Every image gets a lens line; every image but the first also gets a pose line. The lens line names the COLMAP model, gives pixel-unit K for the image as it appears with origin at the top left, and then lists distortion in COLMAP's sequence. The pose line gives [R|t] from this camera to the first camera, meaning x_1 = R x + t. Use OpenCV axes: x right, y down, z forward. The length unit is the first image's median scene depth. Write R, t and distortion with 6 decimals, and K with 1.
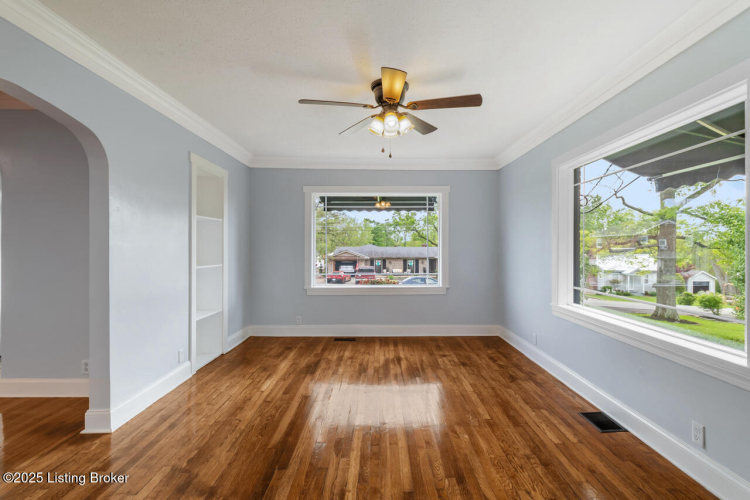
lens RADIAL K [[360.1, 0, 387.5], [0, 360.1, 249.4], [0, 0, 1]] dist [-0.002650, -0.001980]
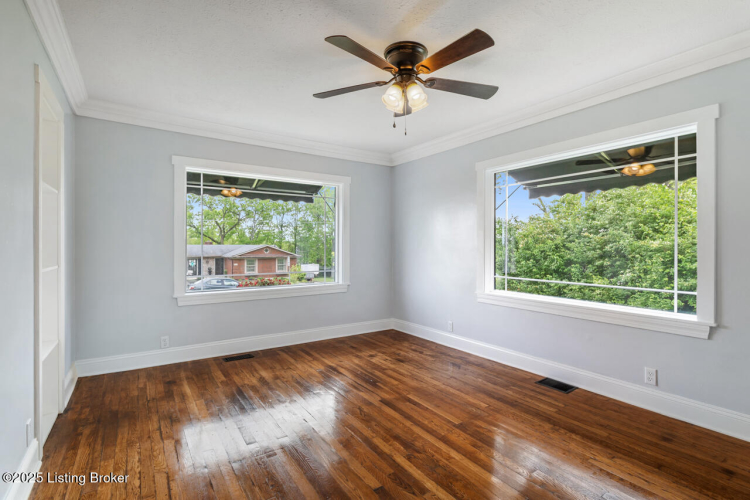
lens RADIAL K [[360.1, 0, 378.9], [0, 360.1, 250.5], [0, 0, 1]] dist [-0.002650, -0.001980]
pose [[0.832983, -0.004941, 0.553276, -0.329784], [0.001253, 0.999974, 0.007043, 0.011364], [-0.553296, -0.005174, 0.832968, 0.192964]]
